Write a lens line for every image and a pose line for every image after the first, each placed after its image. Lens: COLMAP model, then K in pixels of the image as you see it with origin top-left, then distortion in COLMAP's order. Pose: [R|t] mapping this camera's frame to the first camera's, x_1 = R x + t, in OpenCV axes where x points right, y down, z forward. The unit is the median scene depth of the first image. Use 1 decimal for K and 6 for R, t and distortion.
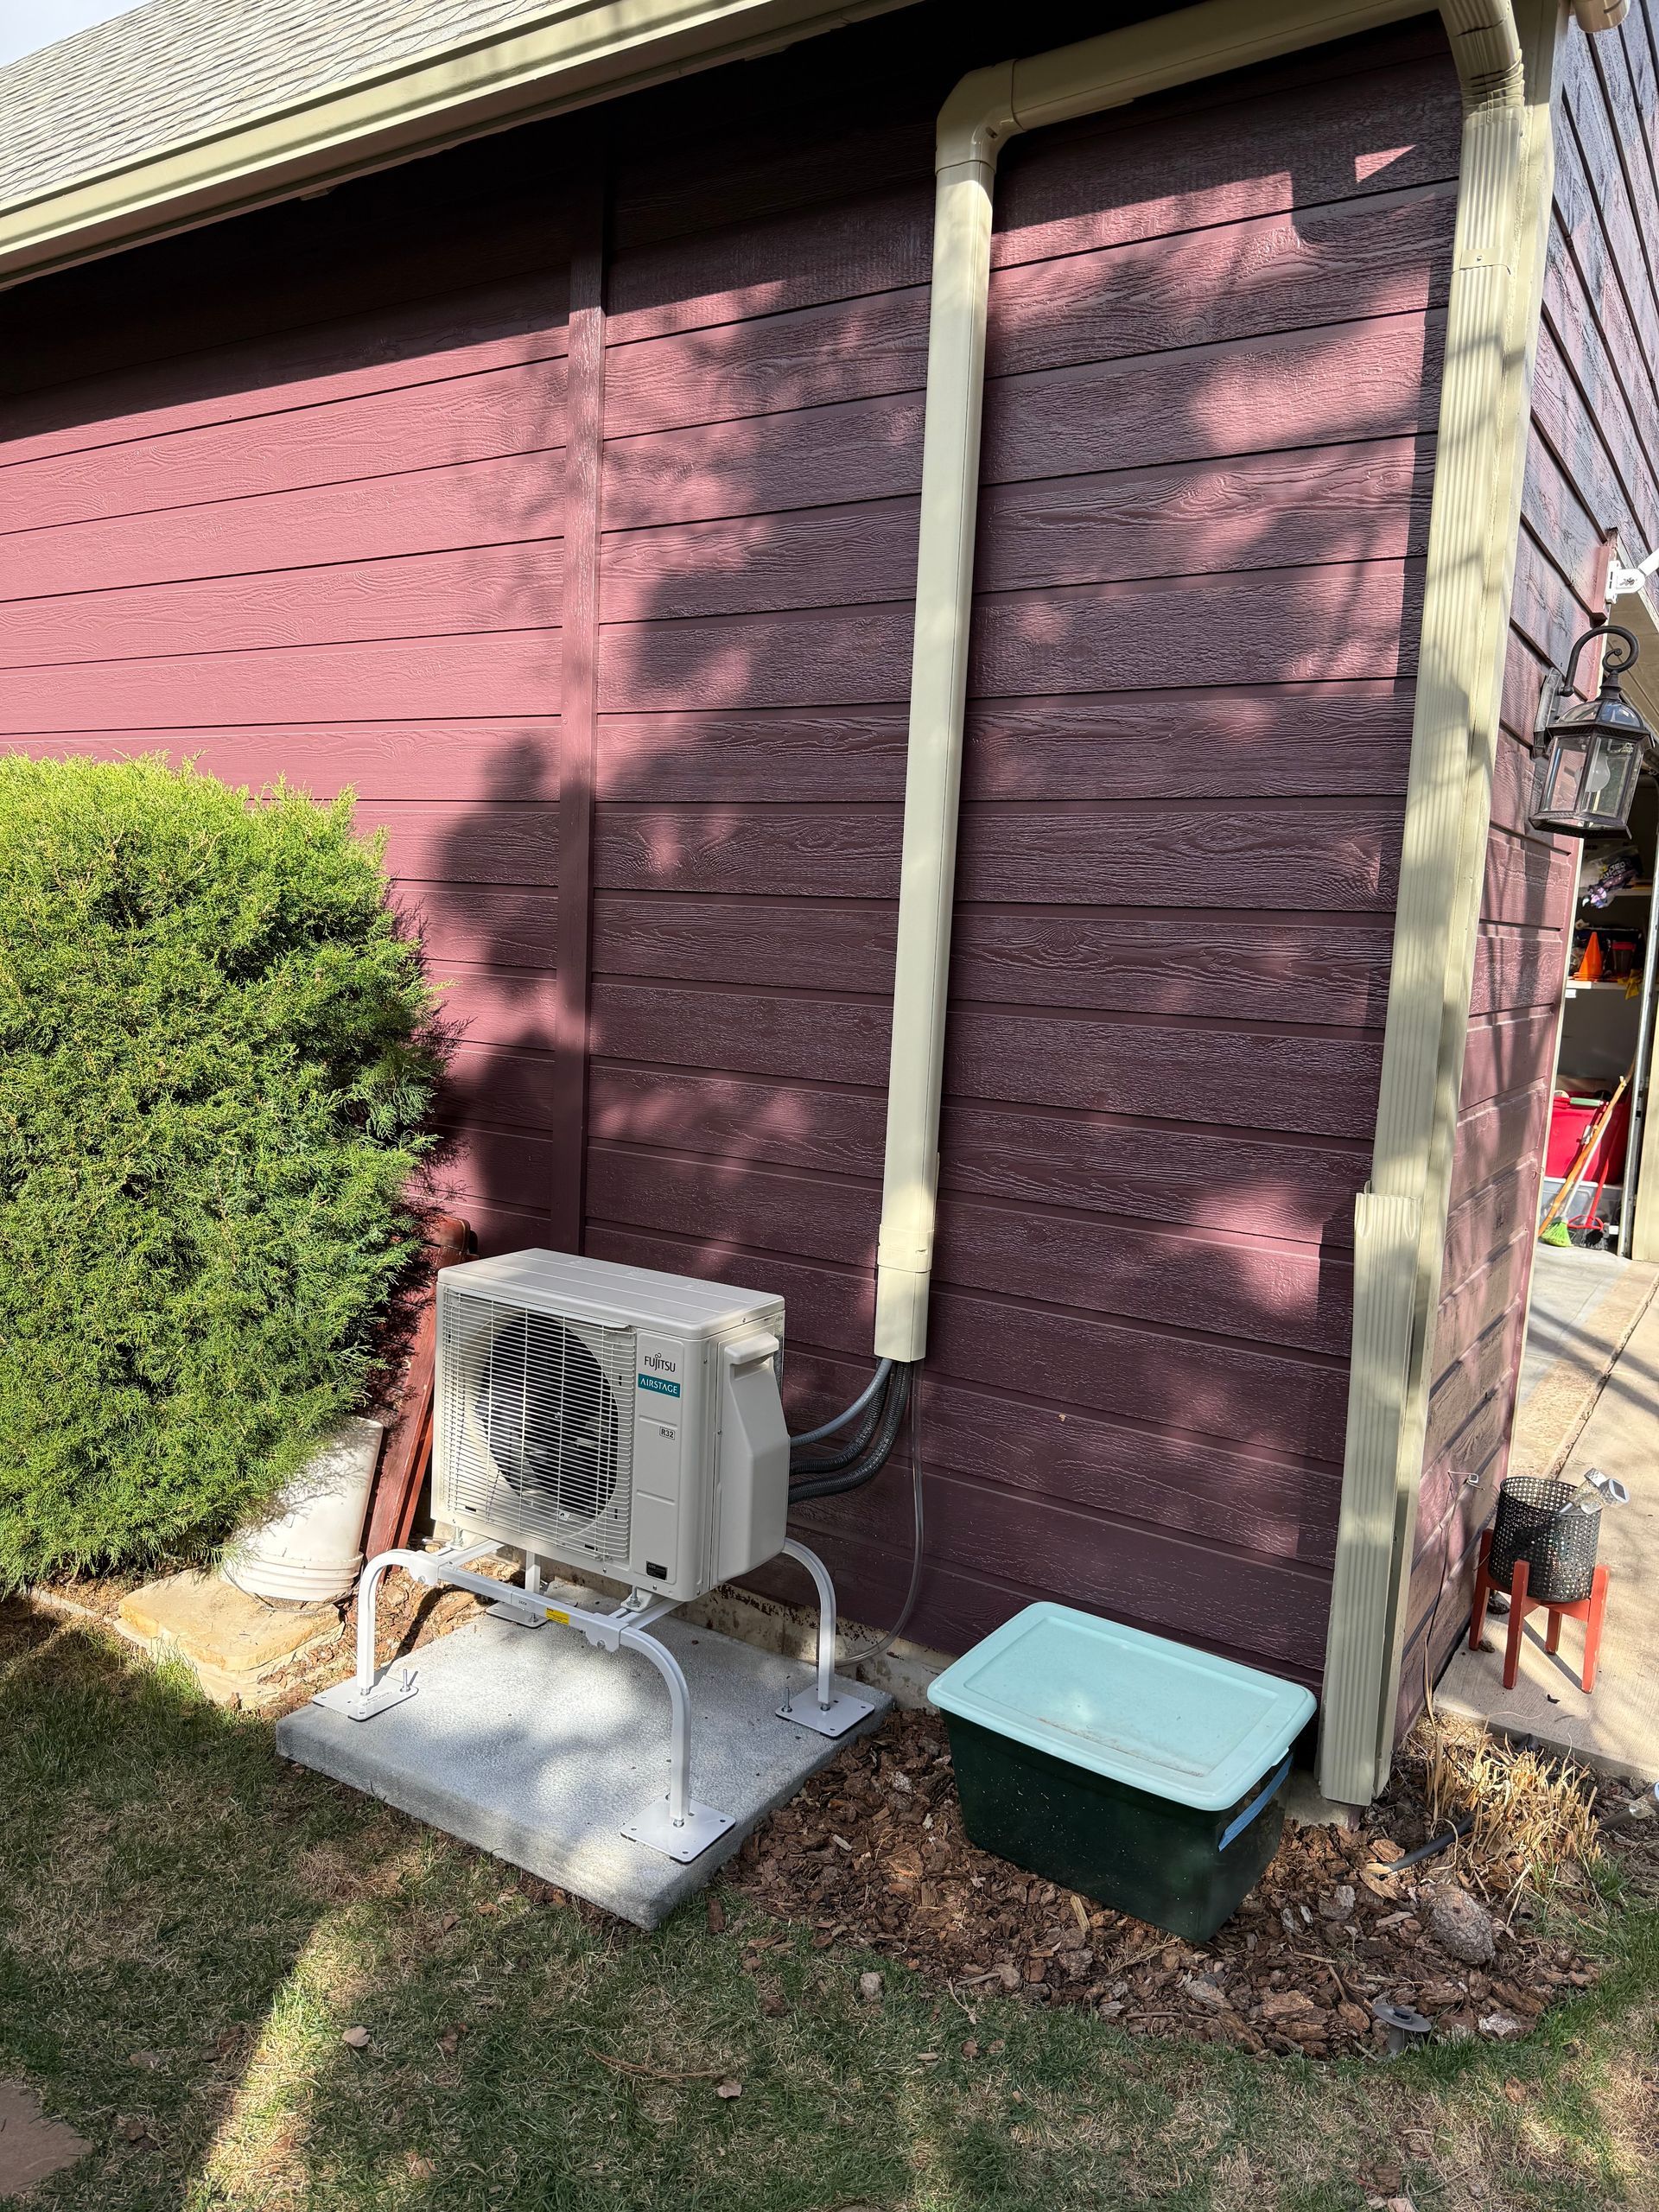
lens RADIAL K [[1585.5, 0, 829.5], [0, 1585.5, 1106.0], [0, 0, 1]] dist [0.012440, -0.010452]
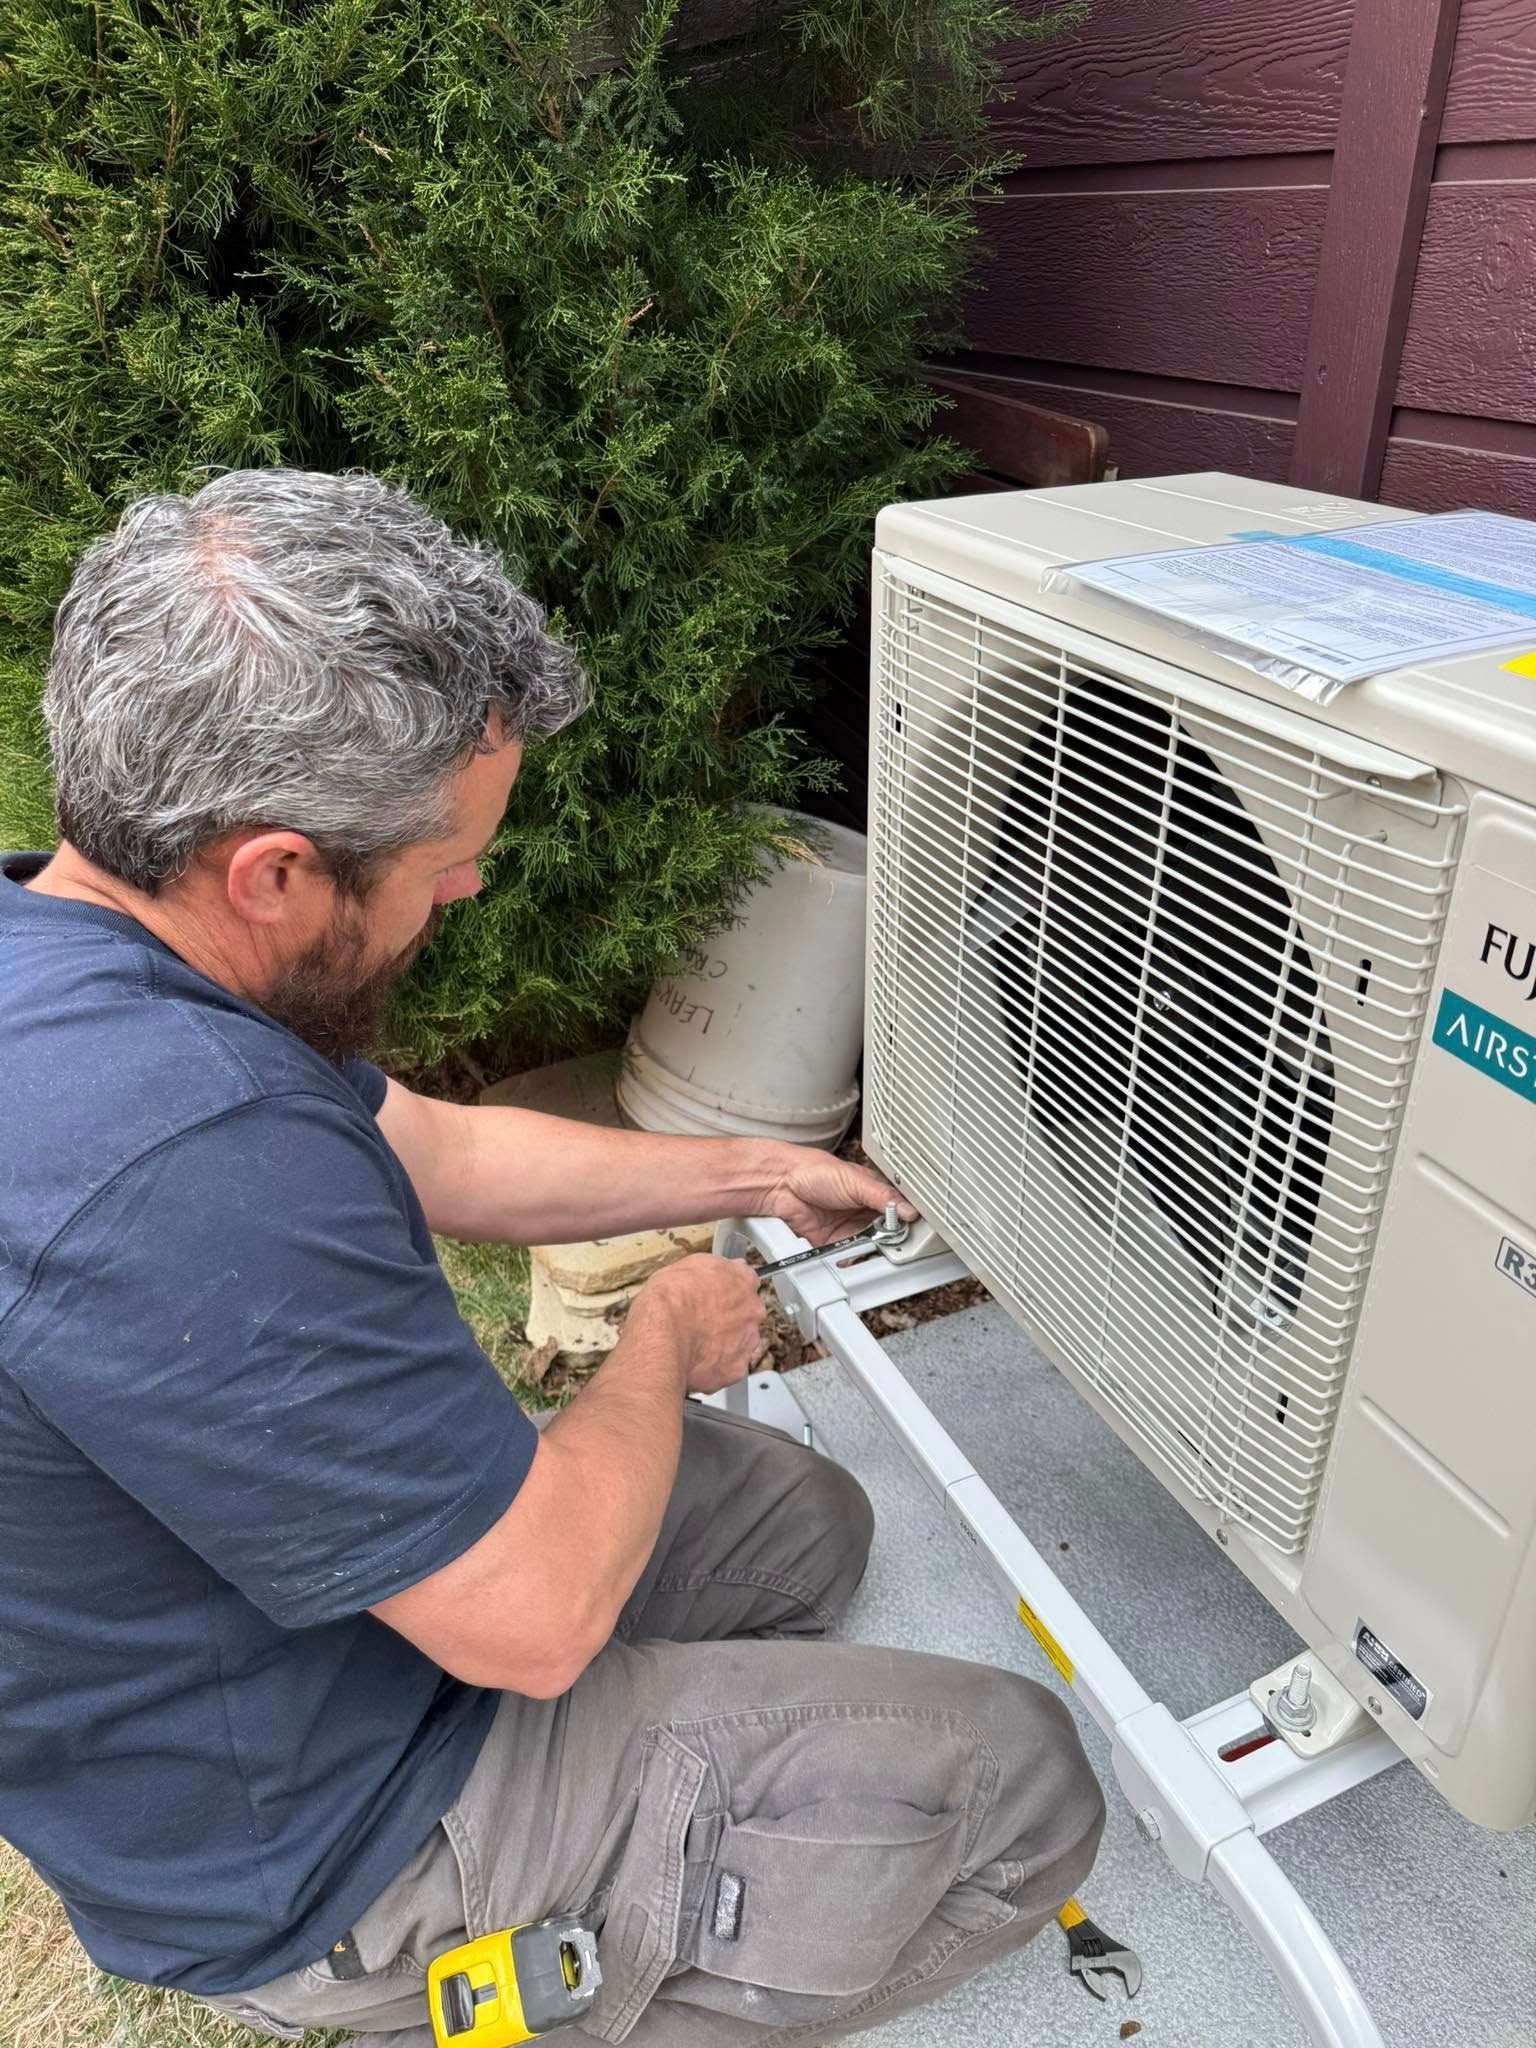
lens RADIAL K [[1467.9, 0, 768.0], [0, 1467.9, 1024.0], [0, 0, 1]] dist [0.012440, -0.010452]
pose [[0.835132, 0.210300, -0.508260, -0.091347], [-0.006878, 0.927946, 0.372650, 0.093164], [0.550006, -0.307717, 0.776404, 0.767389]]
